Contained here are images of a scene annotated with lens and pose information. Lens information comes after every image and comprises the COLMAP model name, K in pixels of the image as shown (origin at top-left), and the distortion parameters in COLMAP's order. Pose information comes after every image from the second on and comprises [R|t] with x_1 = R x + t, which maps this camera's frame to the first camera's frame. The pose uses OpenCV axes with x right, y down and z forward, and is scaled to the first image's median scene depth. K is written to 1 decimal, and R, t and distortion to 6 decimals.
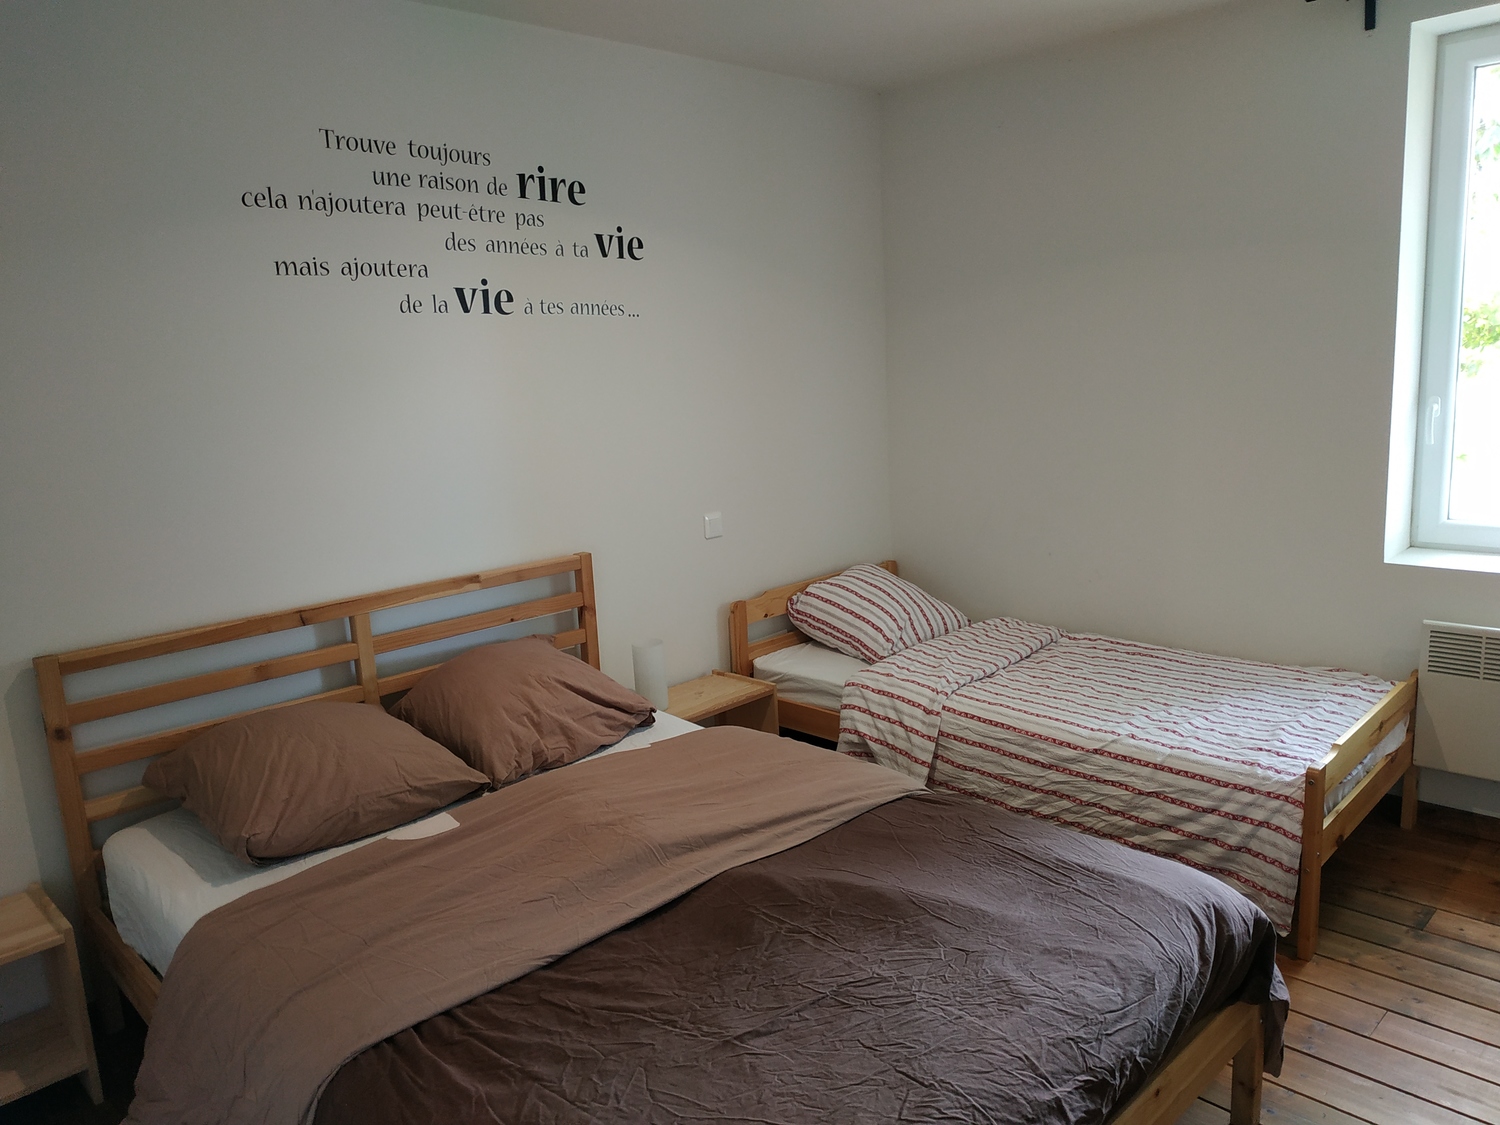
lens RADIAL K [[1095.2, 0, 750.0], [0, 1095.2, 562.5], [0, 0, 1]] dist [0.089479, -0.157205]
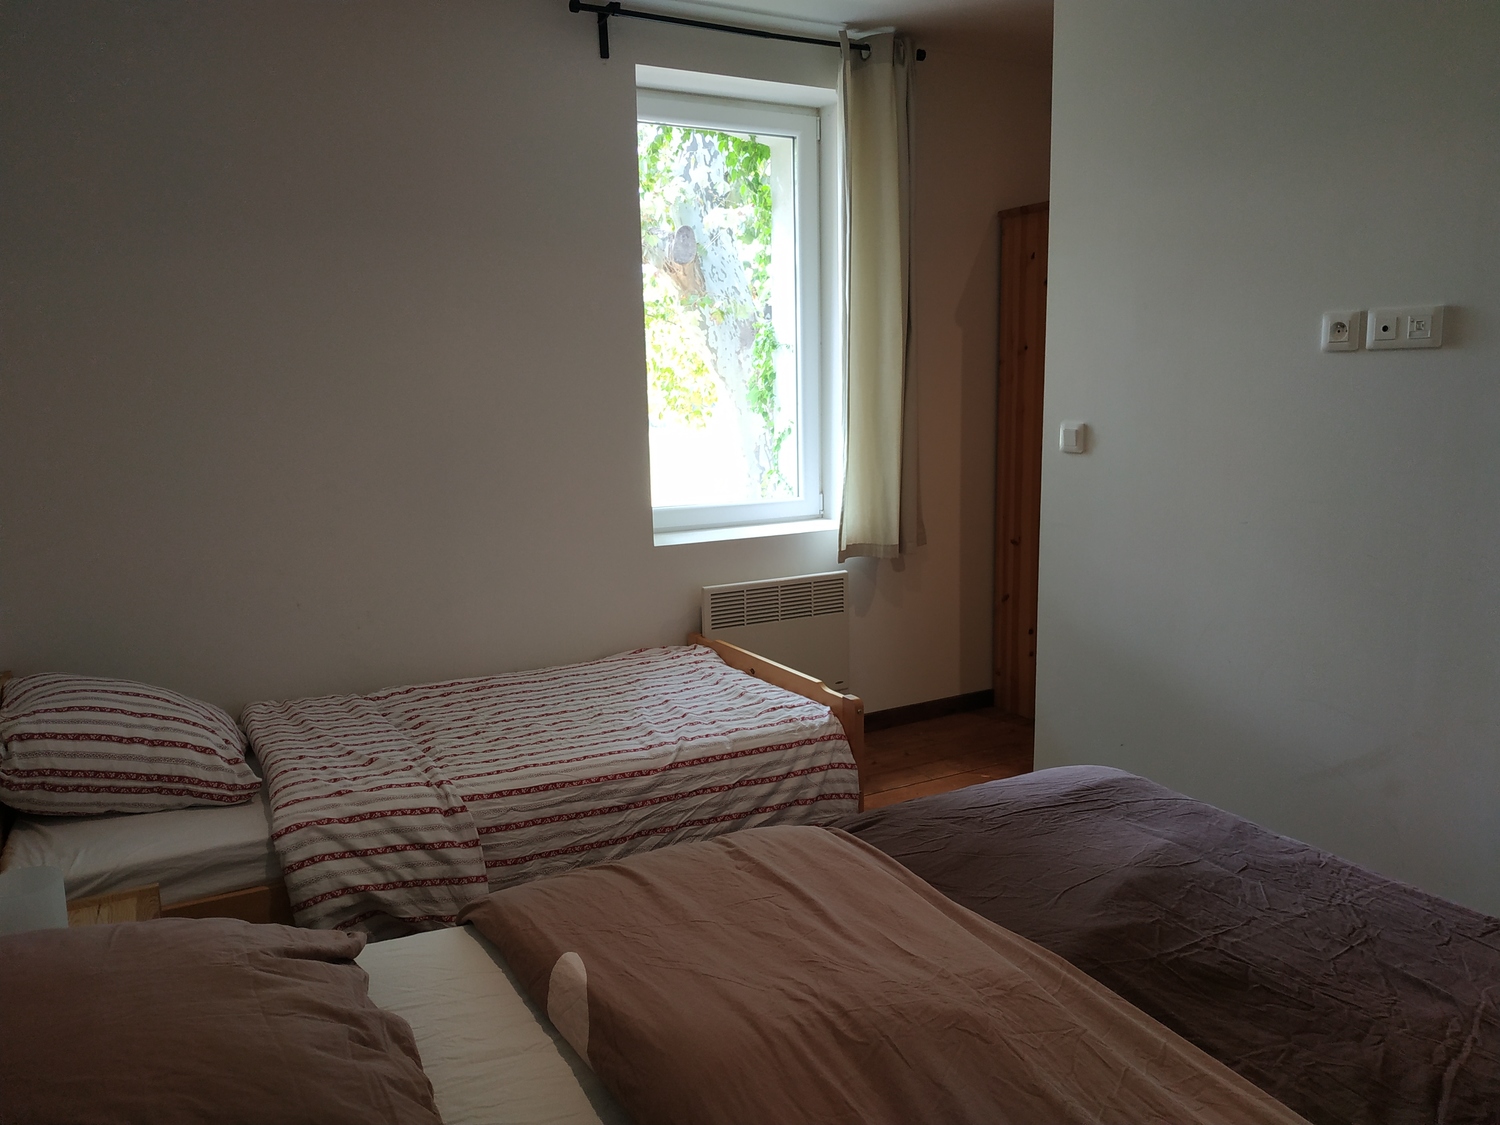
lens RADIAL K [[1095.2, 0, 750.0], [0, 1095.2, 562.5], [0, 0, 1]] dist [0.089479, -0.157205]
pose [[0.279960, -0.107431, 0.953982, -0.470104], [0.182832, 0.981498, 0.056875, -0.029266], [-0.942441, 0.158496, 0.294422, 0.606116]]
